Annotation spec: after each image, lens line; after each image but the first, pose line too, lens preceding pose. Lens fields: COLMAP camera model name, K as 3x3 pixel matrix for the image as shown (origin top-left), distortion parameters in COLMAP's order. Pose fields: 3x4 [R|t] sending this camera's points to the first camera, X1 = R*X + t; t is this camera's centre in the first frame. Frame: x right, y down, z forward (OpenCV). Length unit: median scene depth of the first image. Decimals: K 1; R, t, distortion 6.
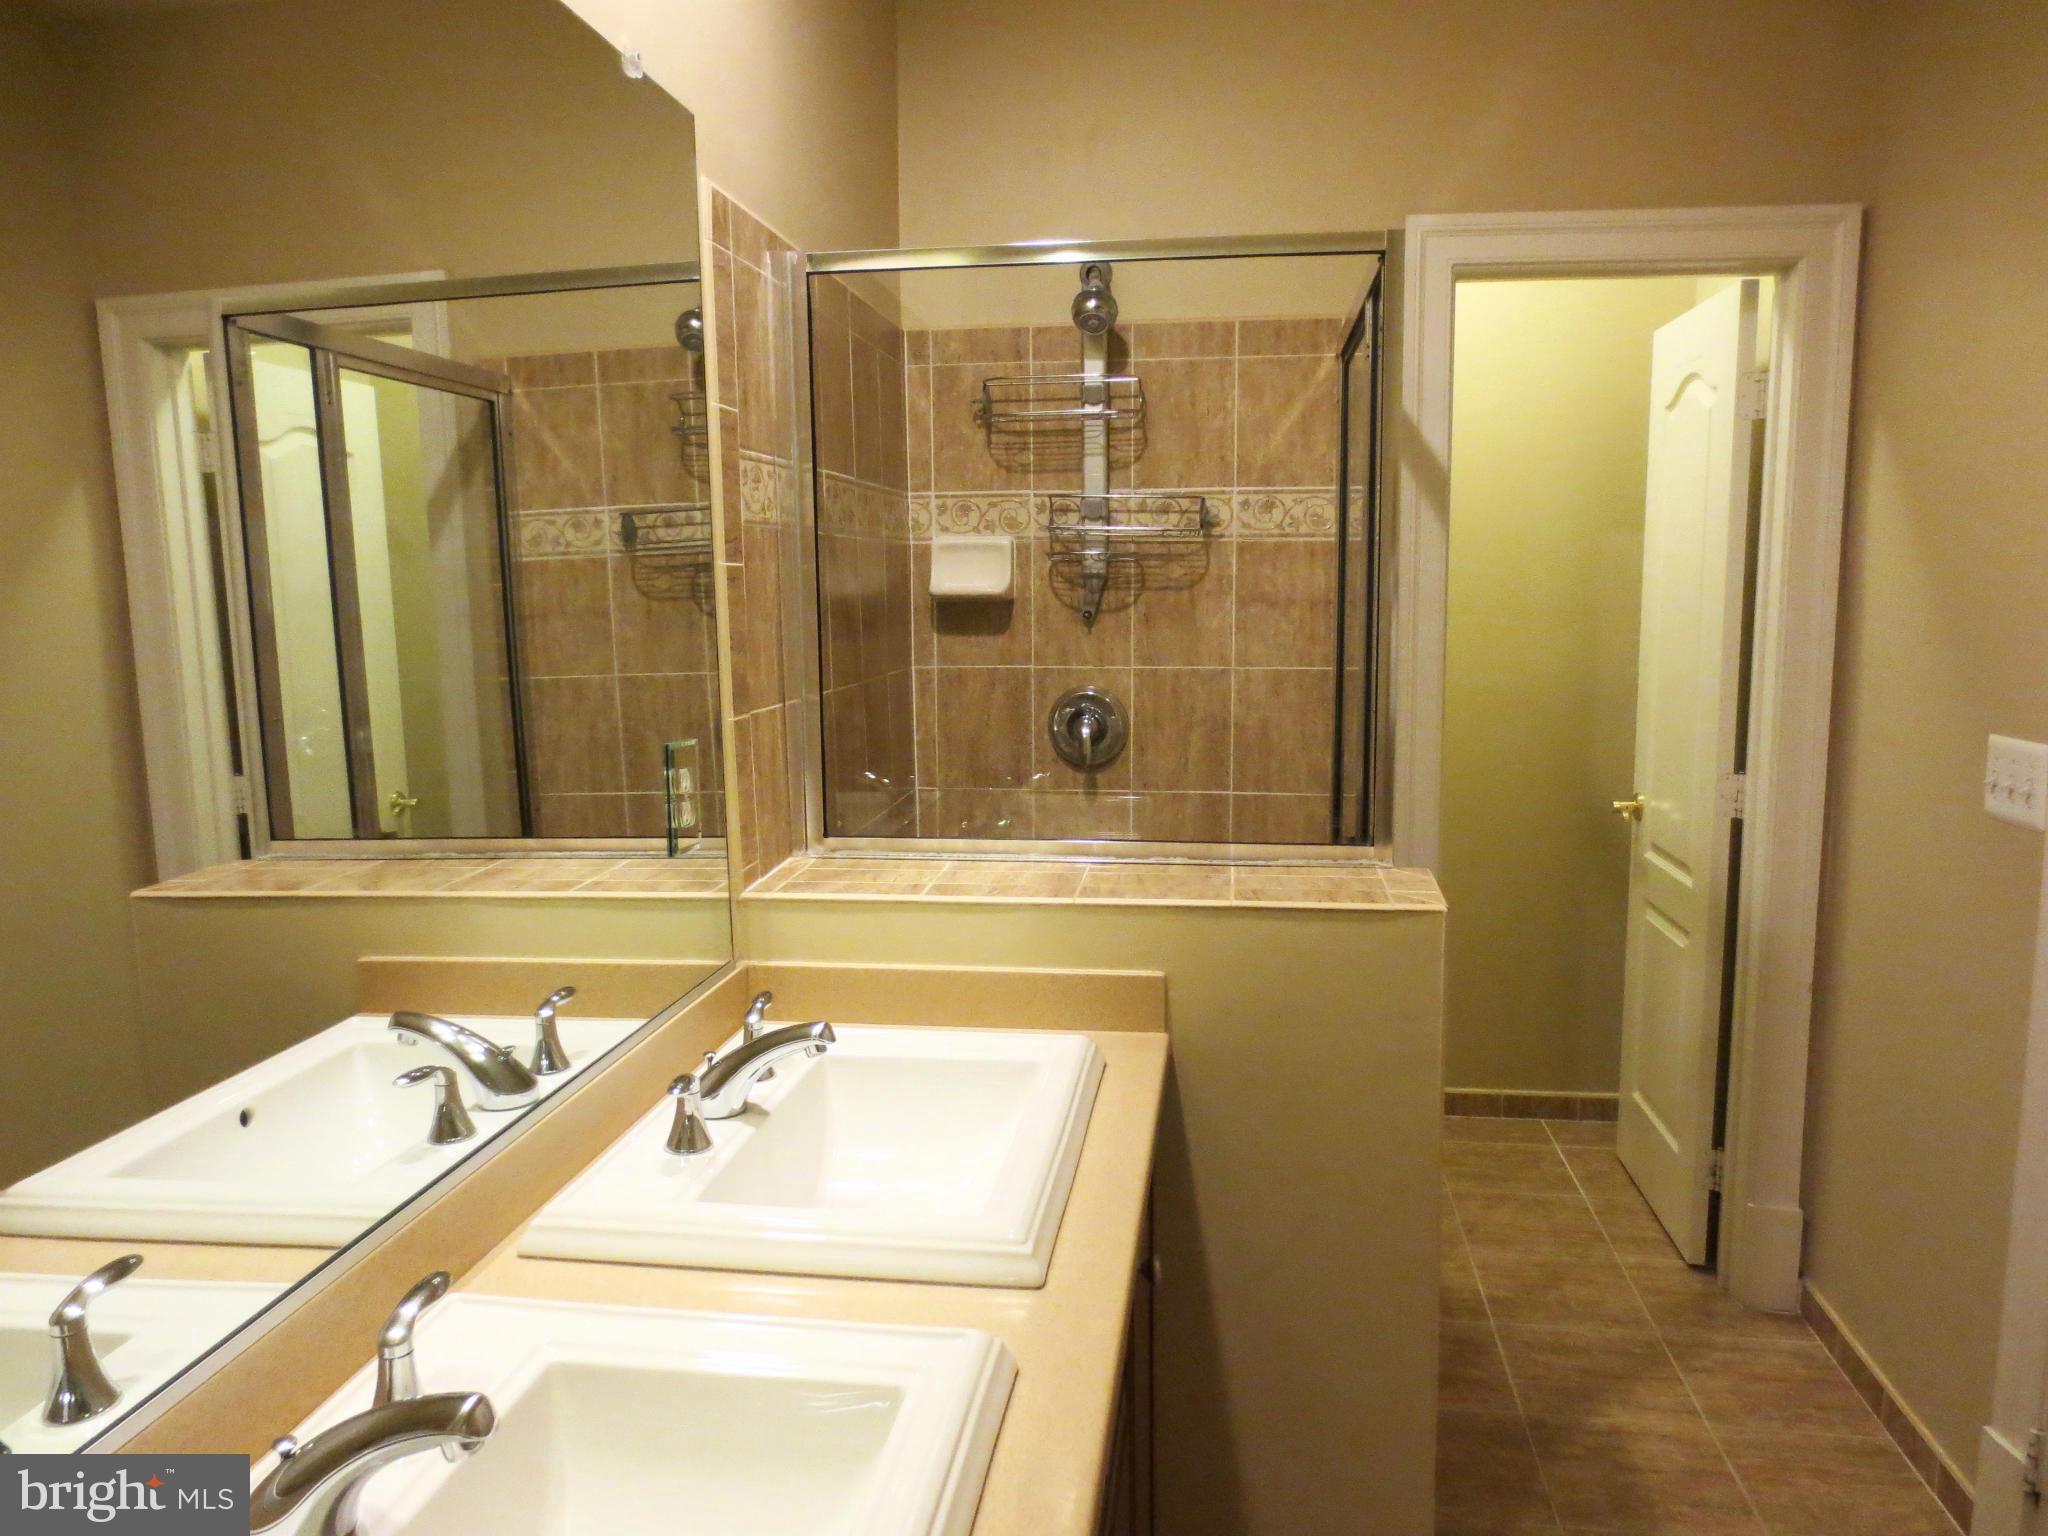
lens RADIAL K [[1448.3, 0, 1035.8], [0, 1448.3, 774.3], [0, 0, 1]] dist [-0.027988, 0.007404]
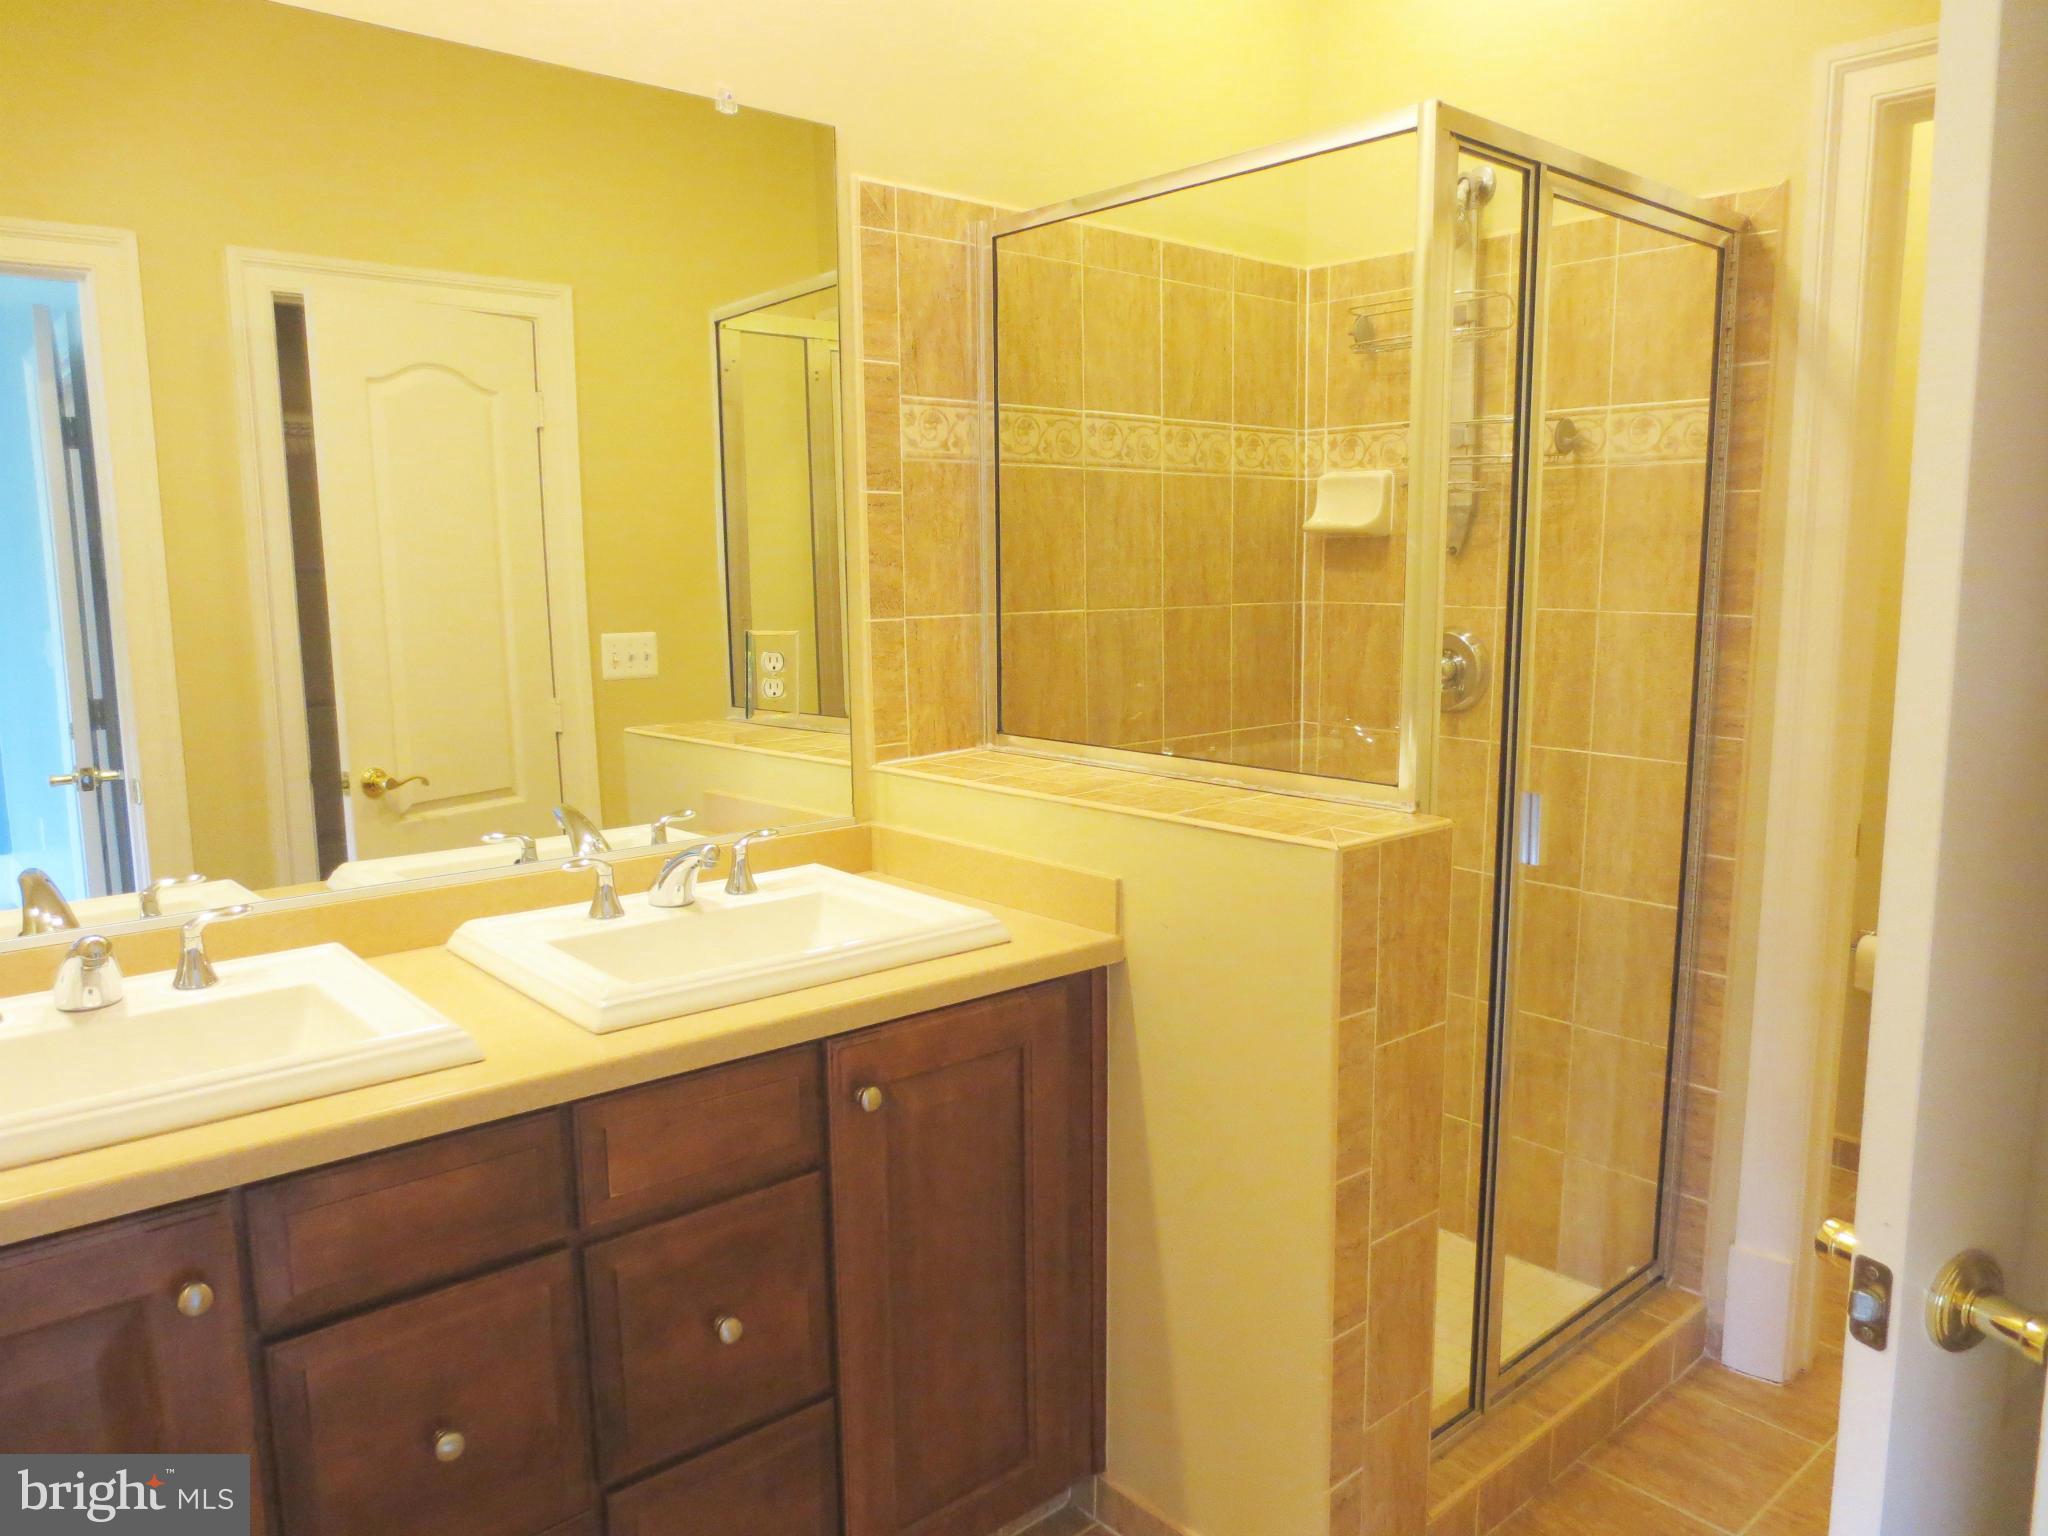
lens RADIAL K [[1440.3, 0, 1020.8], [0, 1440.3, 761.3], [0, 0, 1]] dist [-0.028950, 0.003289]
pose [[0.759516, 0.097382, -0.643158, 0.440551], [-0.088367, 0.995011, 0.046304, 0.008310], [0.644459, 0.021665, 0.764332, 0.105420]]
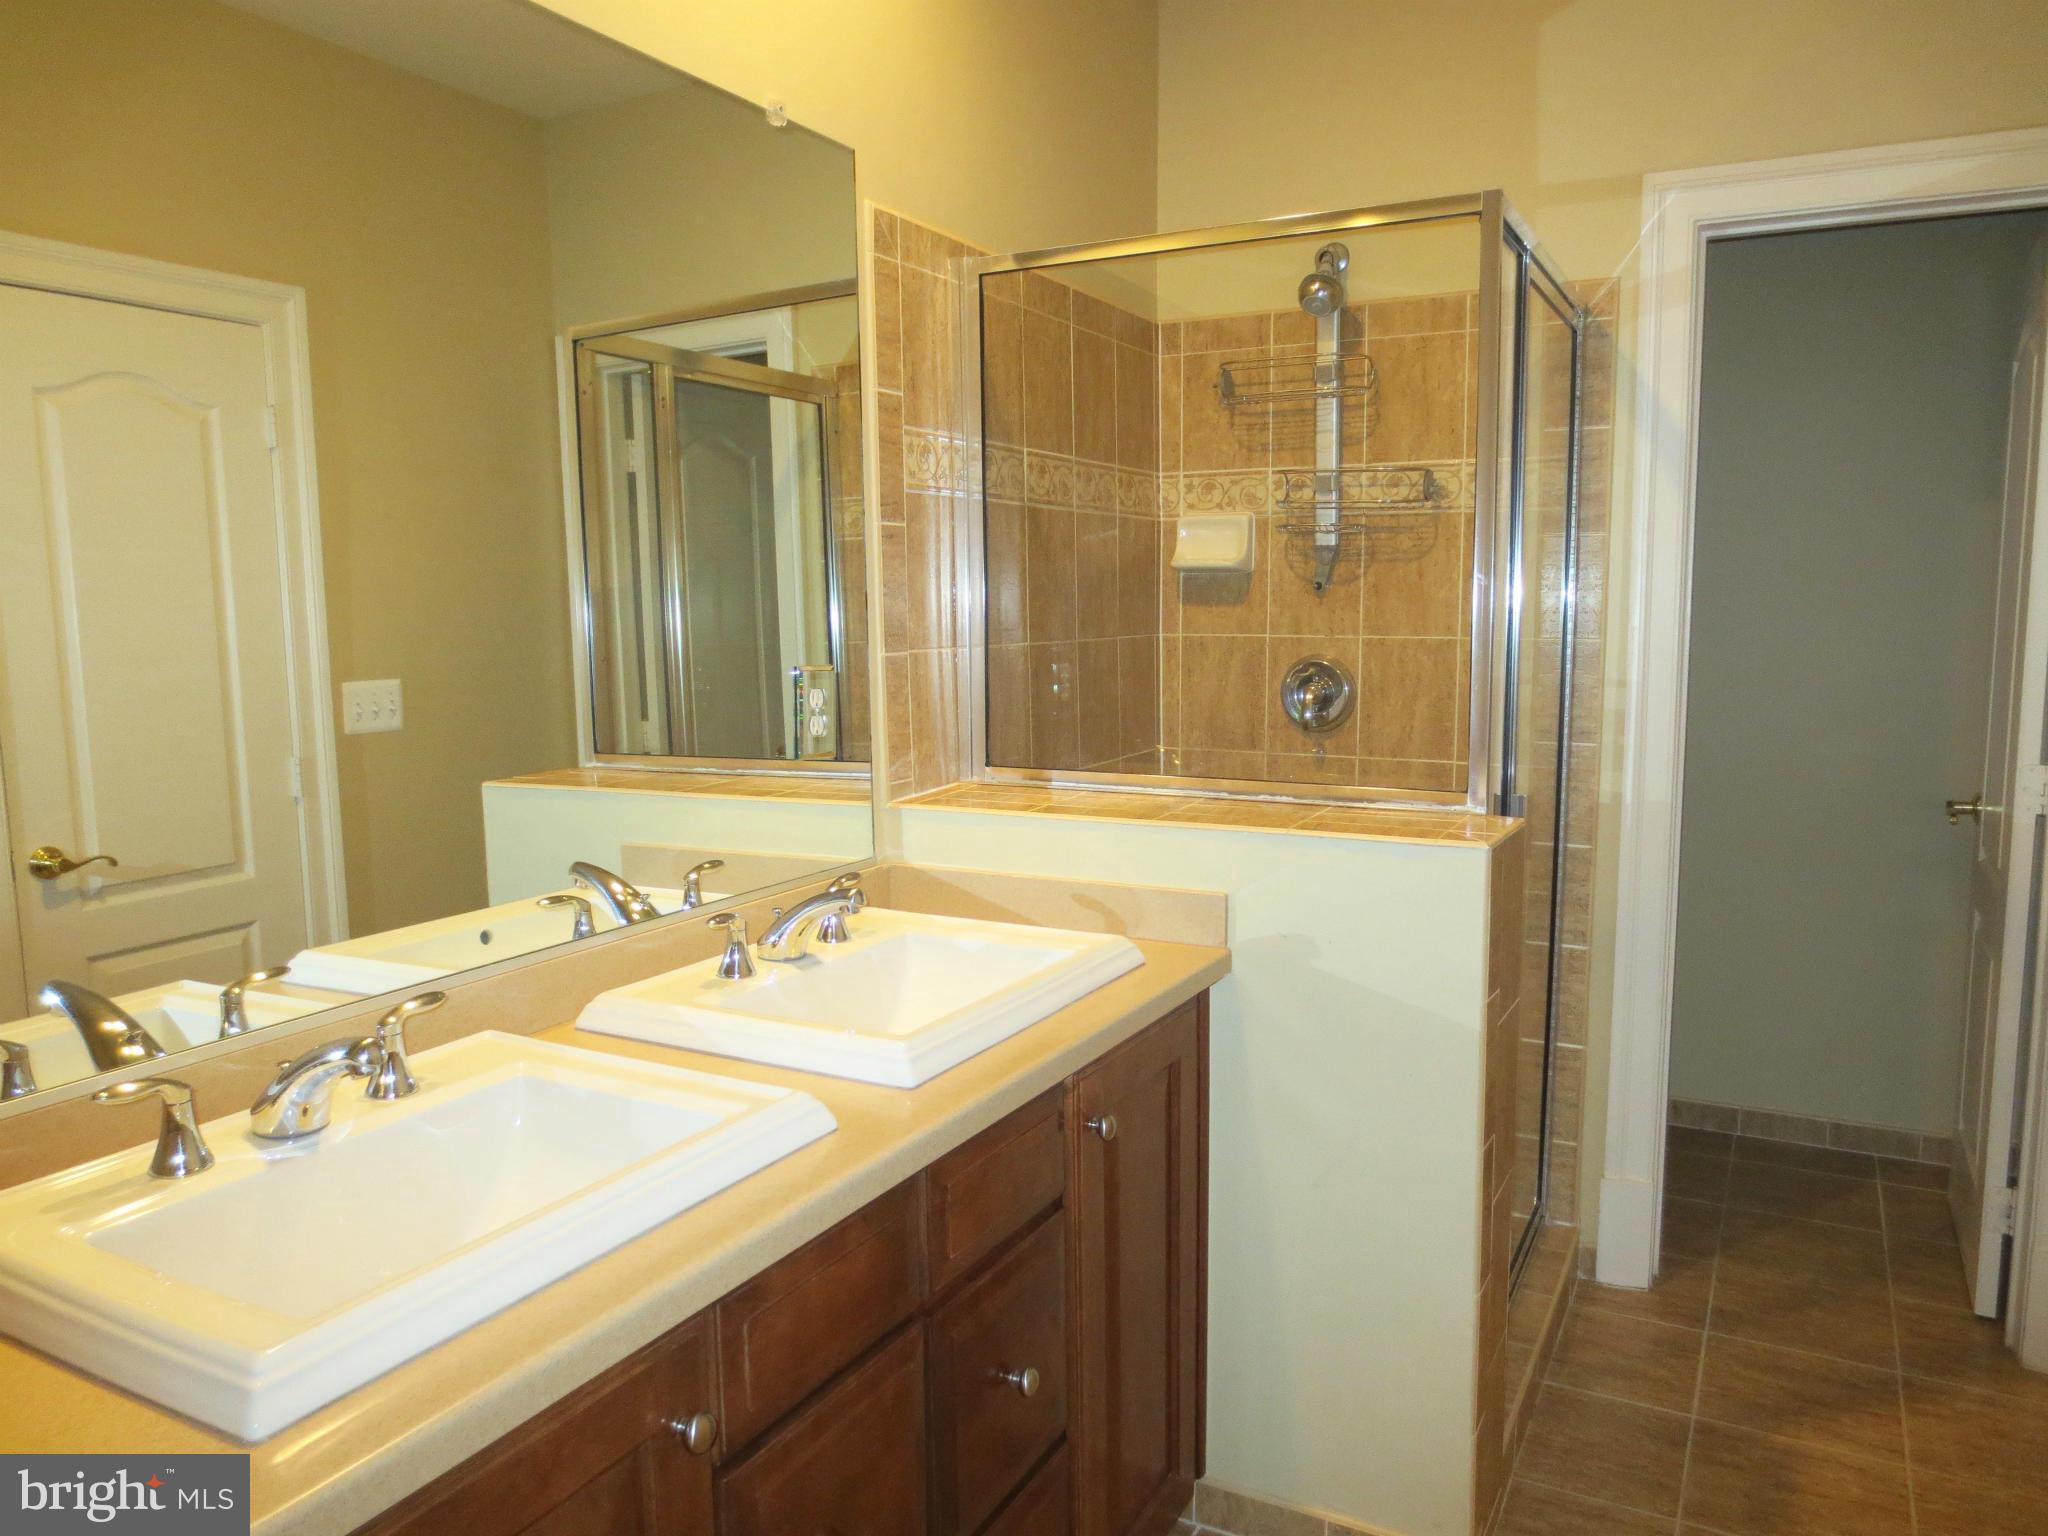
lens RADIAL K [[1442.9, 0, 1026.1], [0, 1442.9, 770.0], [0, 0, 1]] dist [-0.032680, 0.009446]
pose [[0.938186, 0.044211, -0.343297, 0.201387], [-0.047967, 0.998846, -0.002451, 0.035014], [0.342792, 0.018766, 0.939224, -0.042729]]
